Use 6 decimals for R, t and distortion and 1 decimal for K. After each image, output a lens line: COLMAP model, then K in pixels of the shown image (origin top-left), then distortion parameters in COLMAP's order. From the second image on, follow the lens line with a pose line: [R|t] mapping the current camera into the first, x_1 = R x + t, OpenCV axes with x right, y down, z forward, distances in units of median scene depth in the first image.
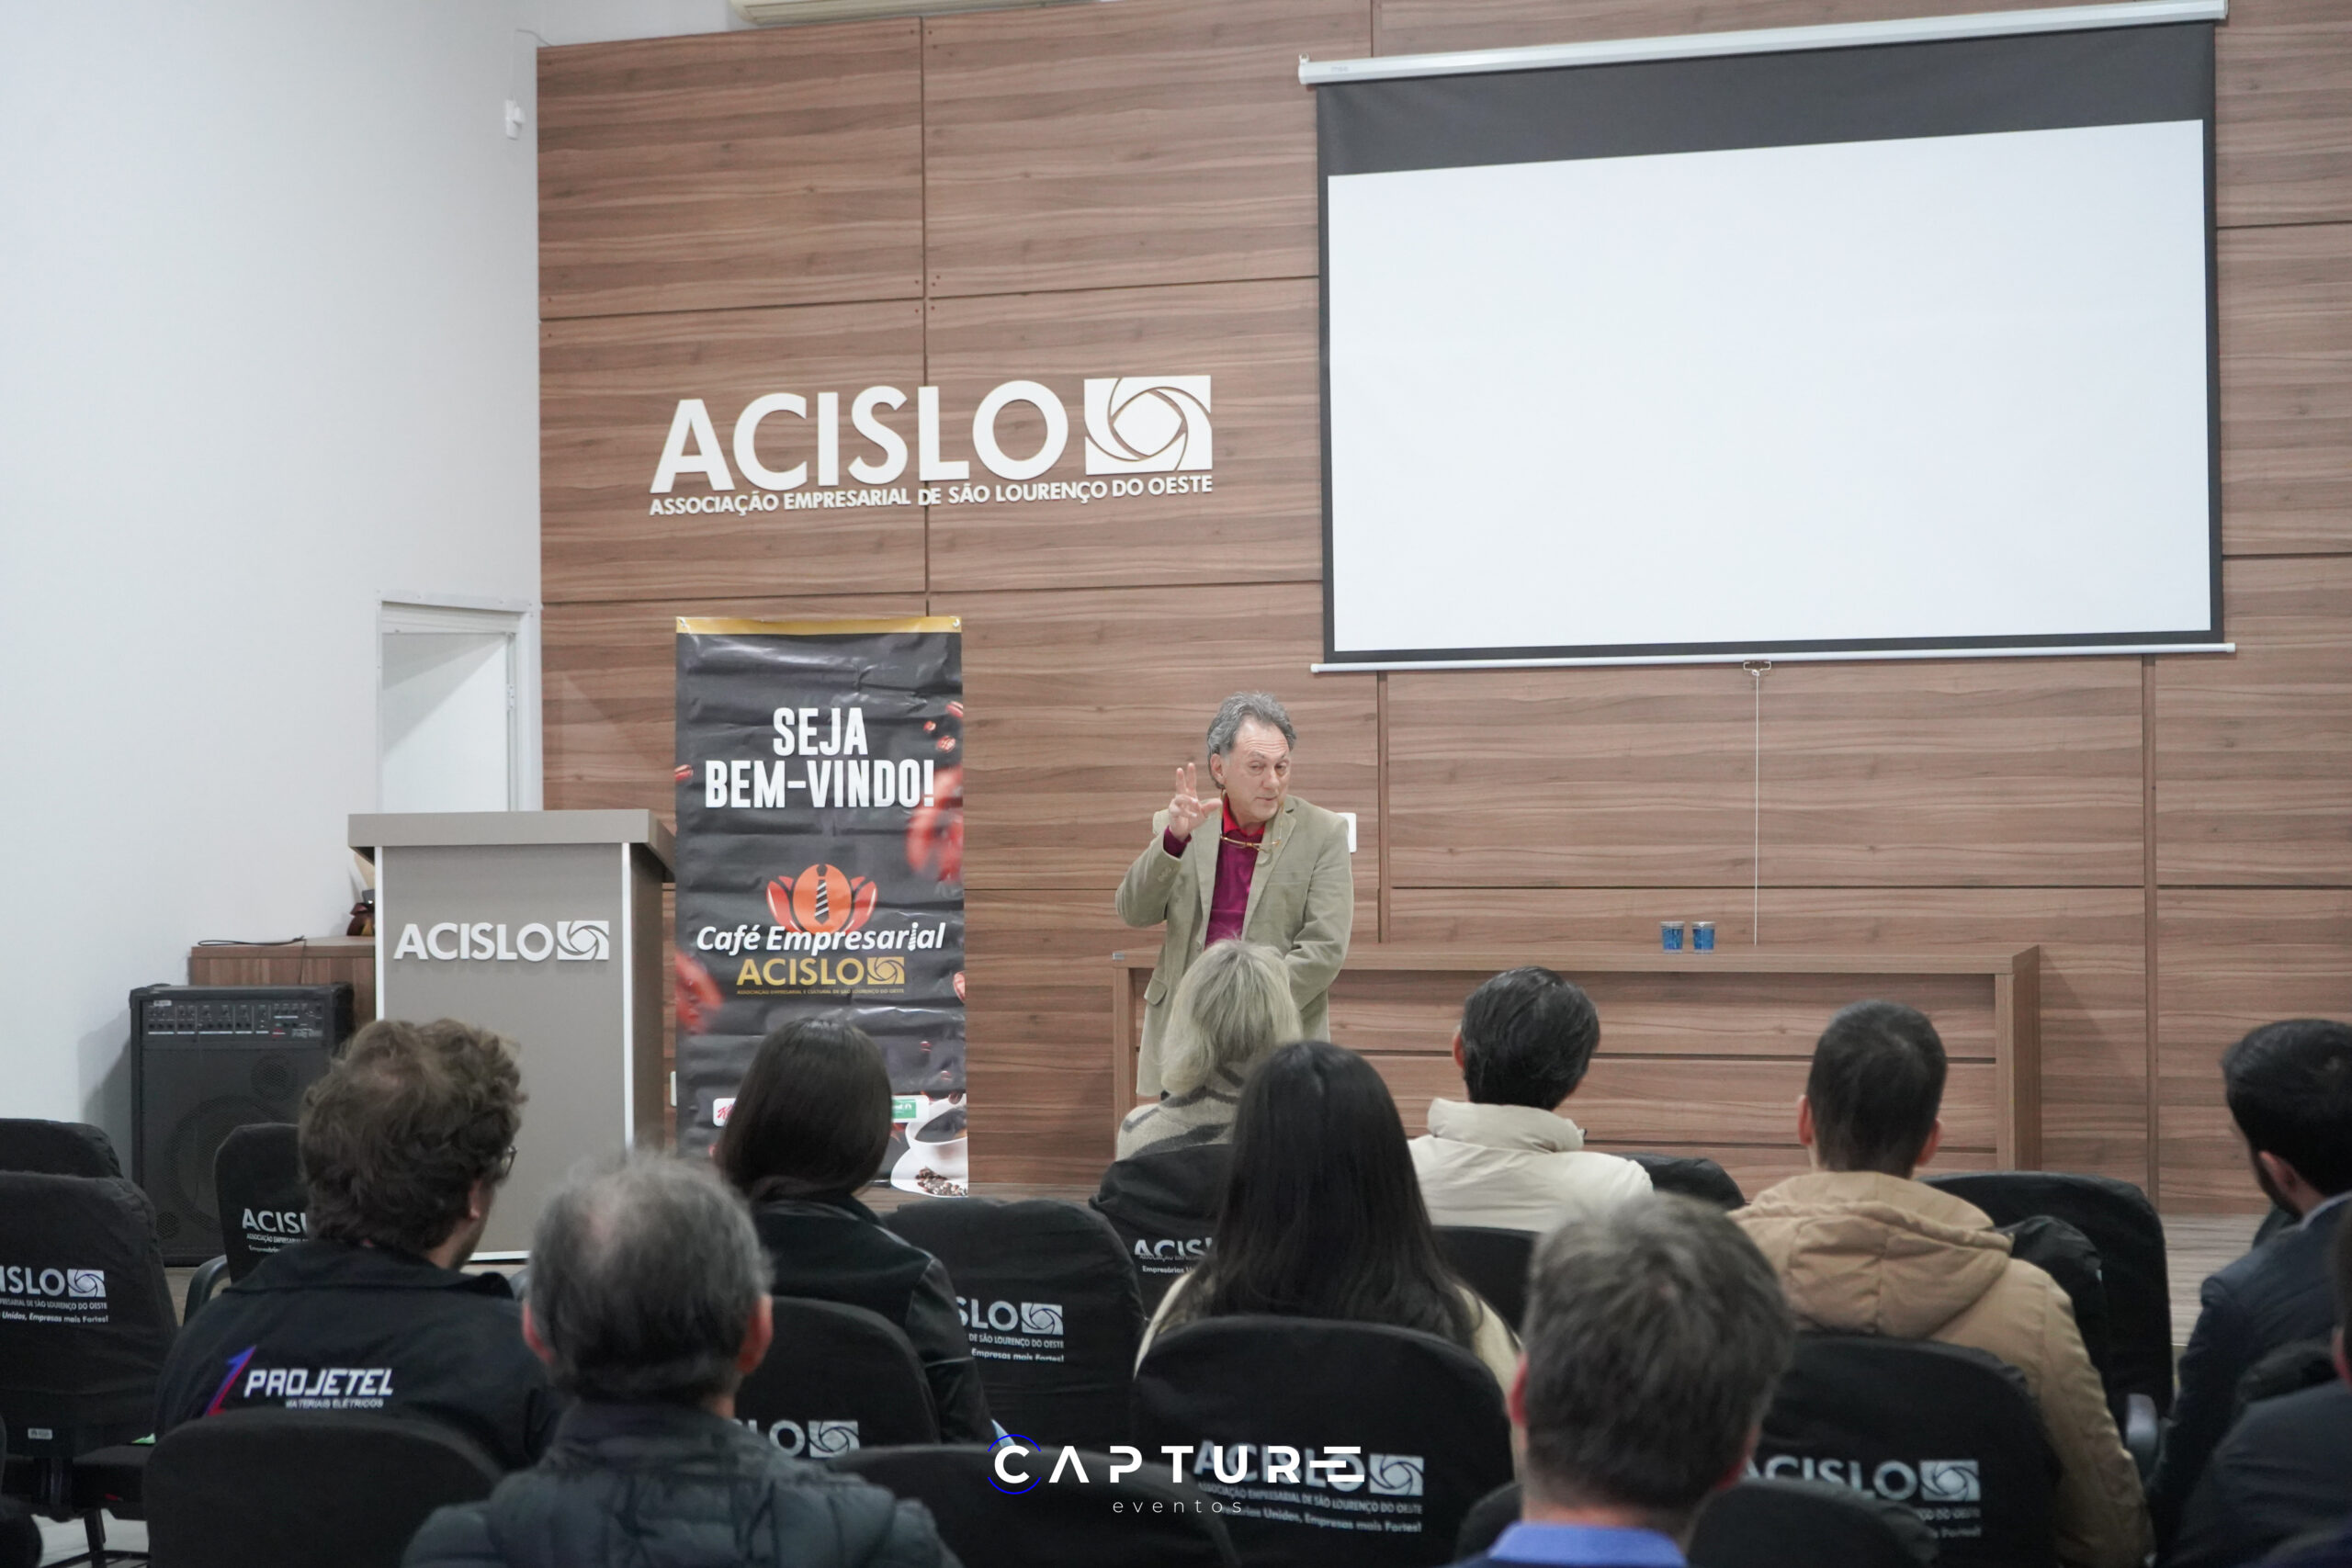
lens RADIAL K [[3987.0, 0, 1164.7], [0, 3987.0, 769.4], [0, 0, 1]] dist [-0.027080, 0.000000]
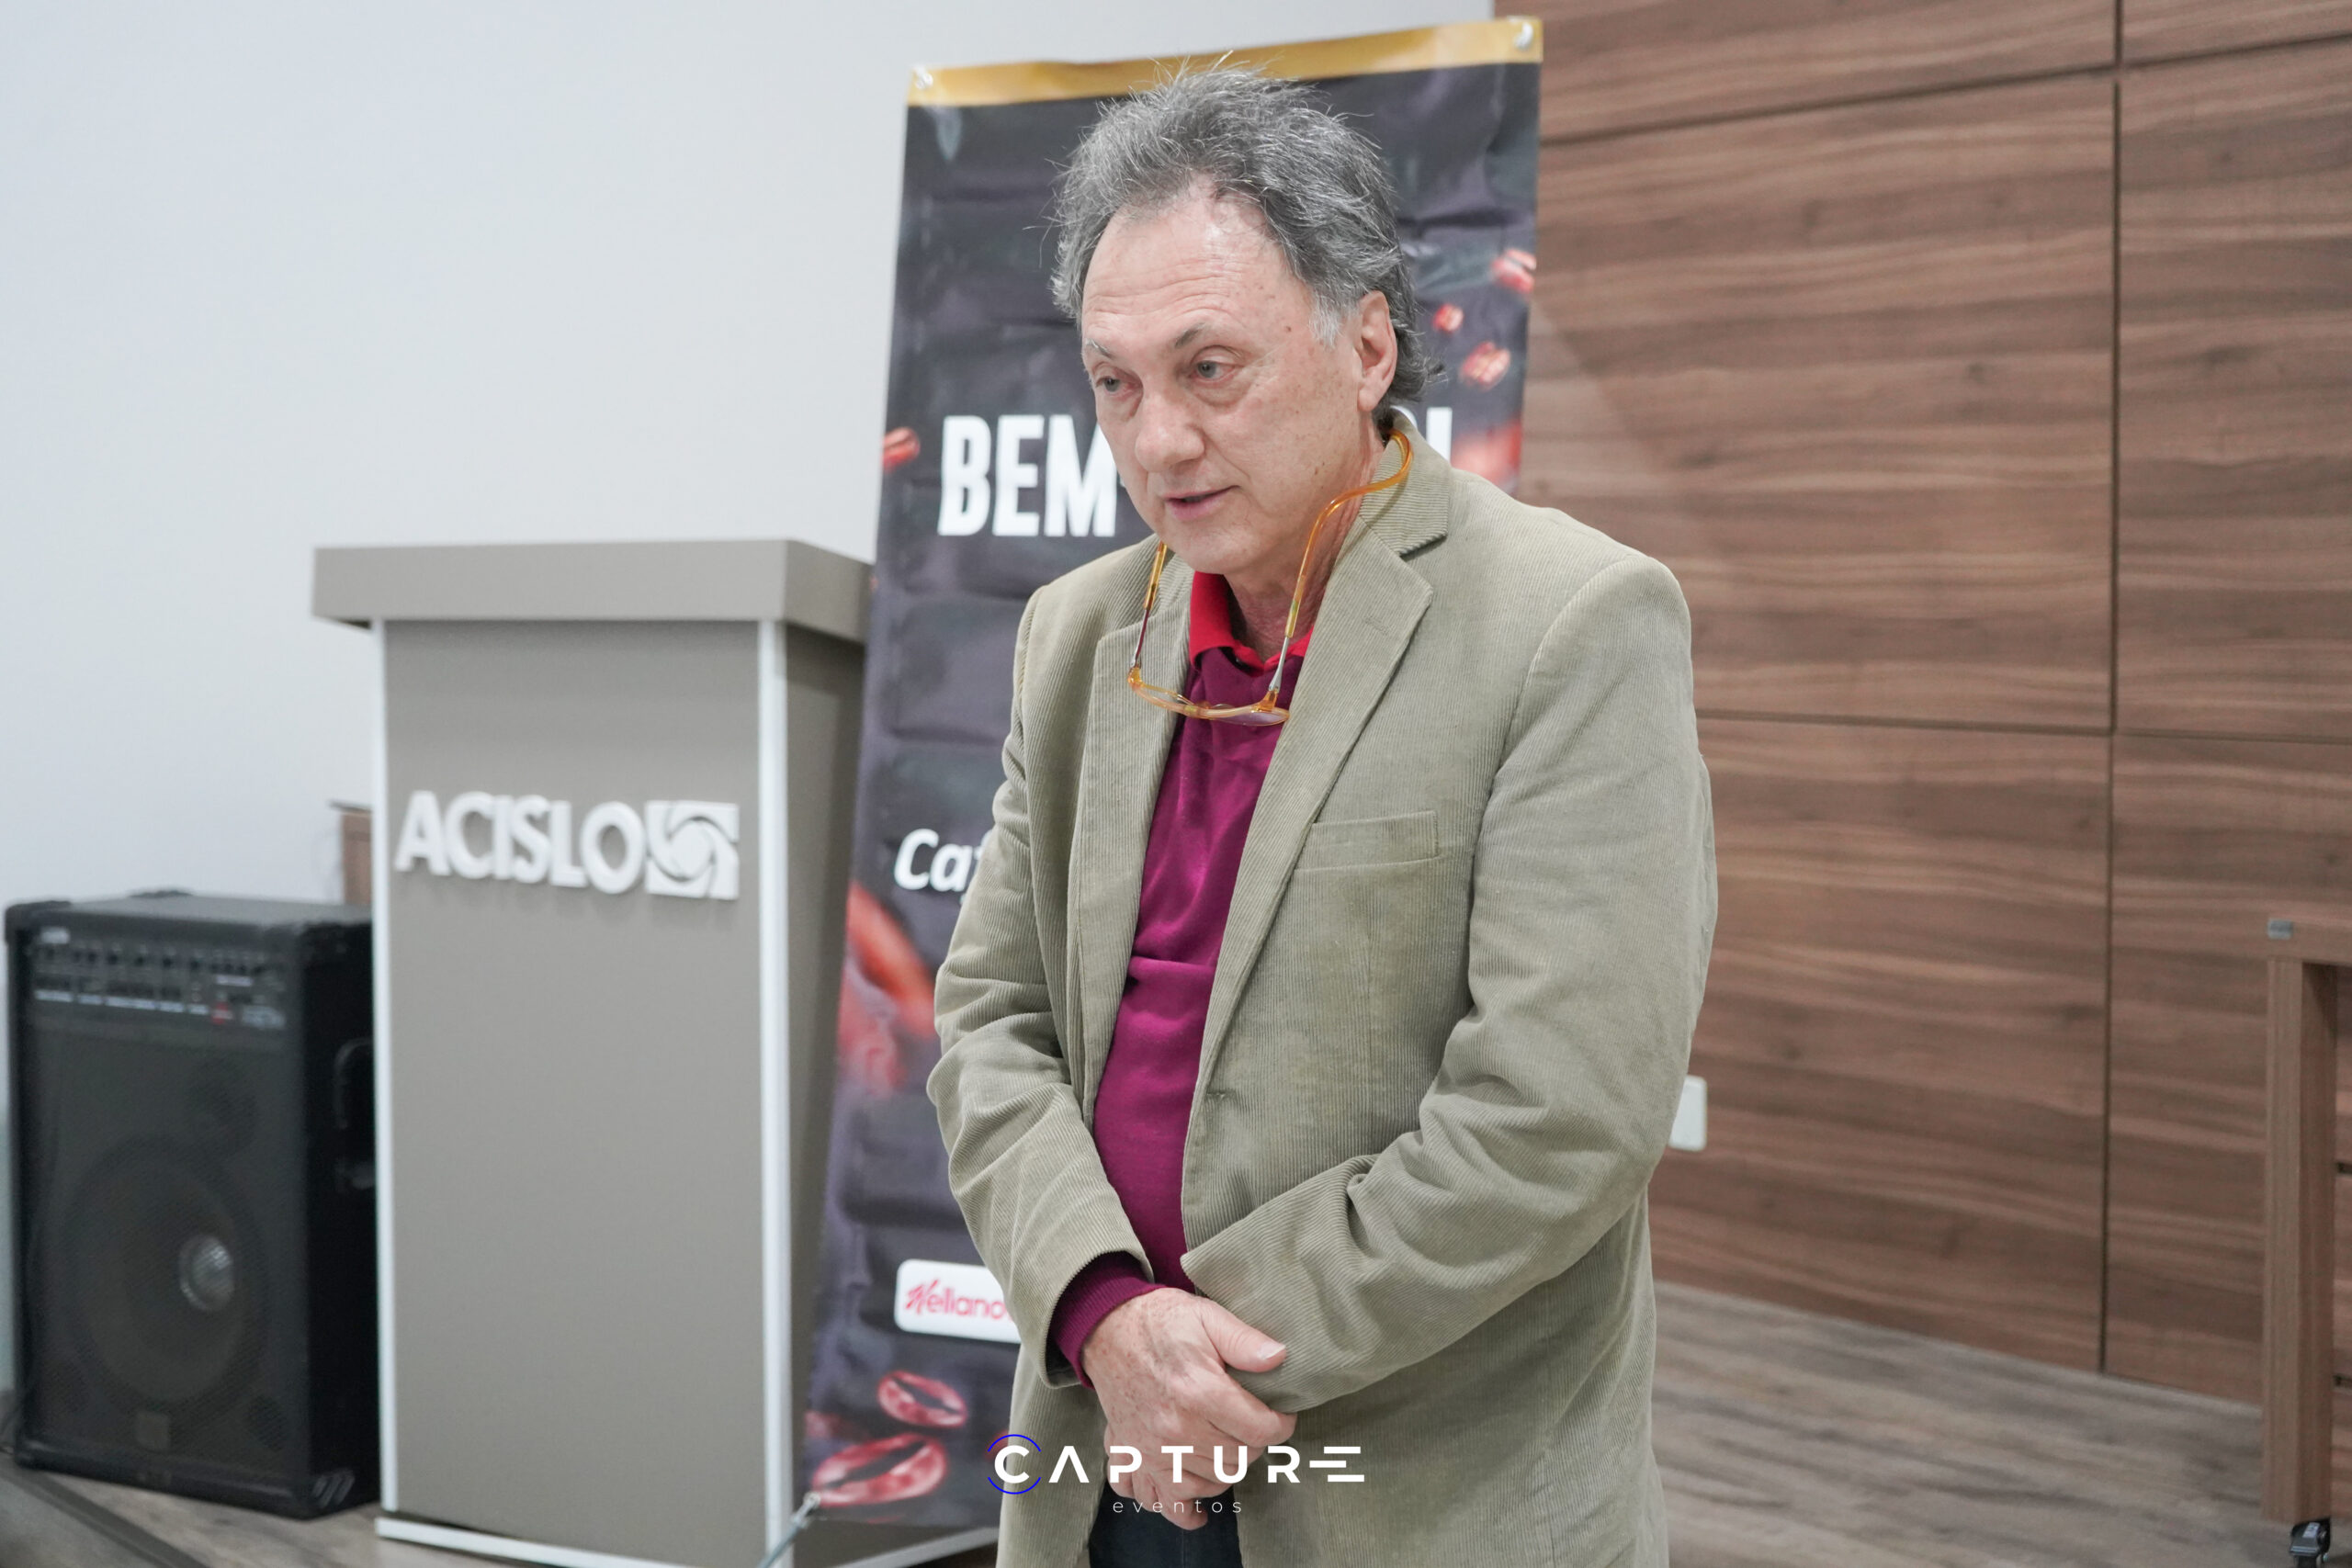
lens RADIAL K [[3987.0, 0, 1146.5], [0, 3987.0, 760.9], [0, 0, 1]] dist [-0.027080, 0.000000]
pose [[0.809753, 0.036540, -0.585632, 0.120256], [-0.002048, 0.998229, 0.059452, 0.007291], [0.586768, -0.046942, 0.808394, 0.594564]]
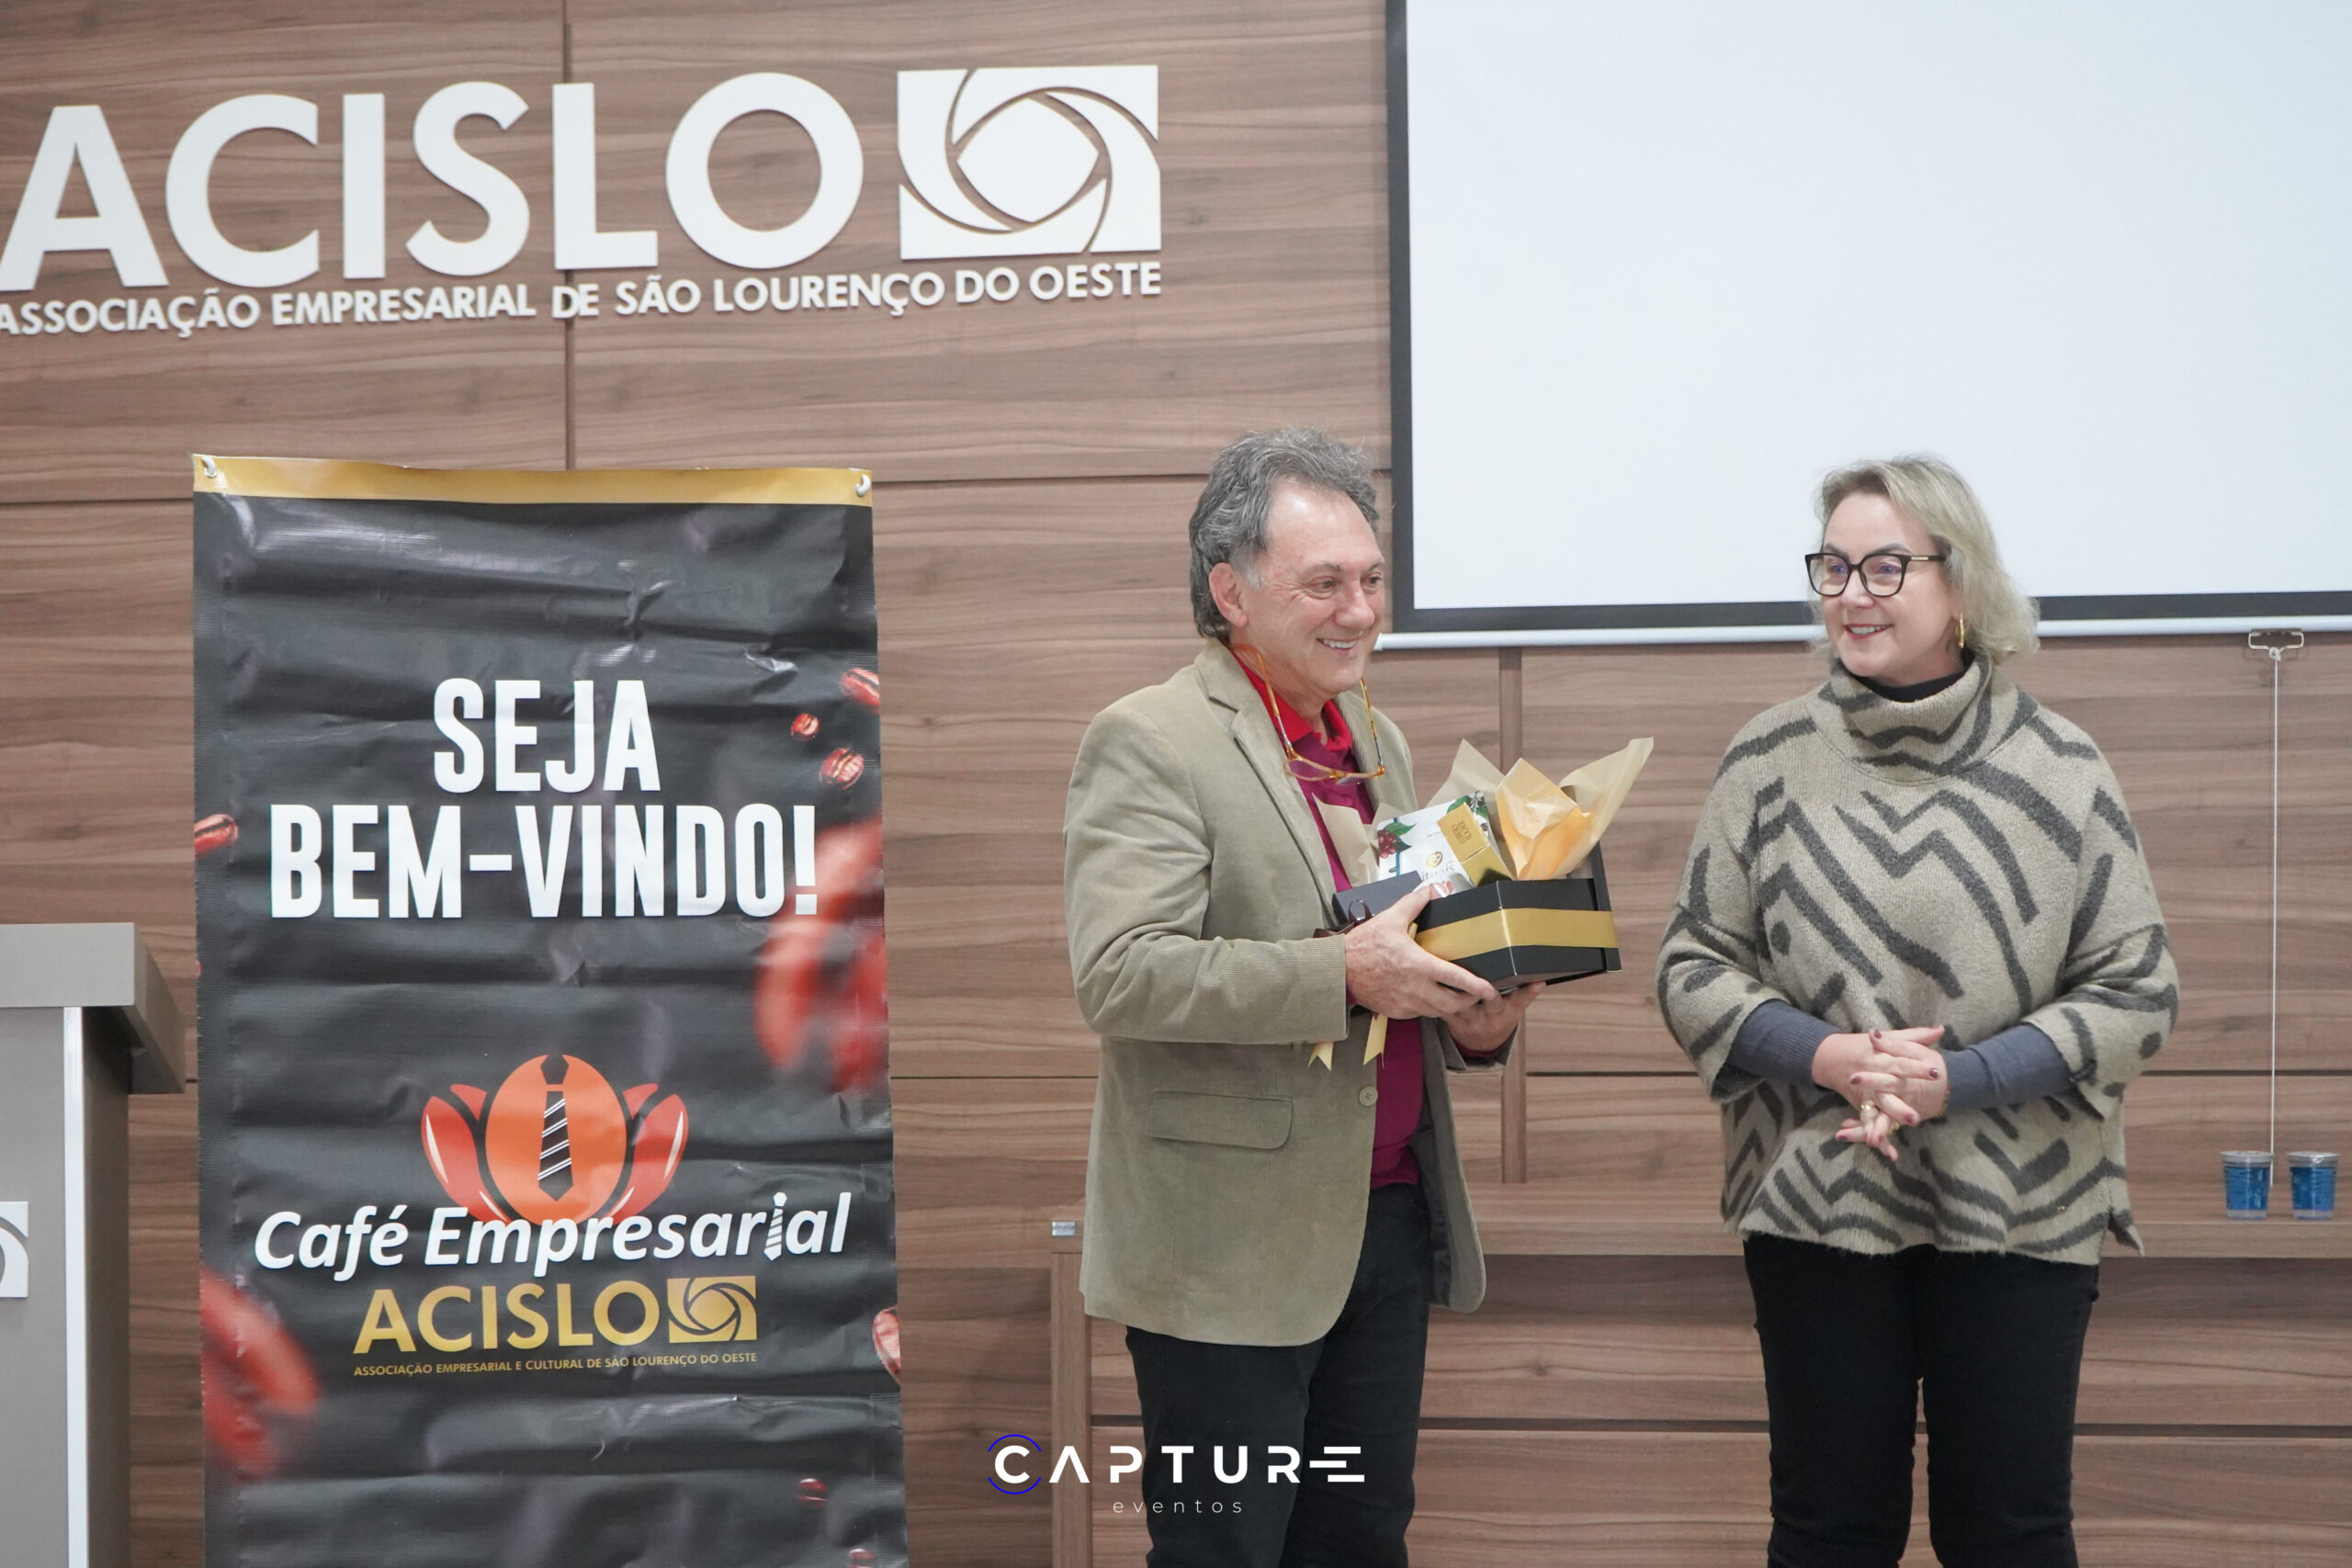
lens RADIAL K [[4088.0, 0, 1106.7], [0, 4088.0, 882.3], [0, 0, 1]] dist [-0.022676, 0.000000]
pose [[0.980101, 0.001488, 0.198495, -0.099138], [-0.001825, 0.999997, 0.001515, 0.004437], [-0.198492, -0.001847, 0.980101, 0.496972]]
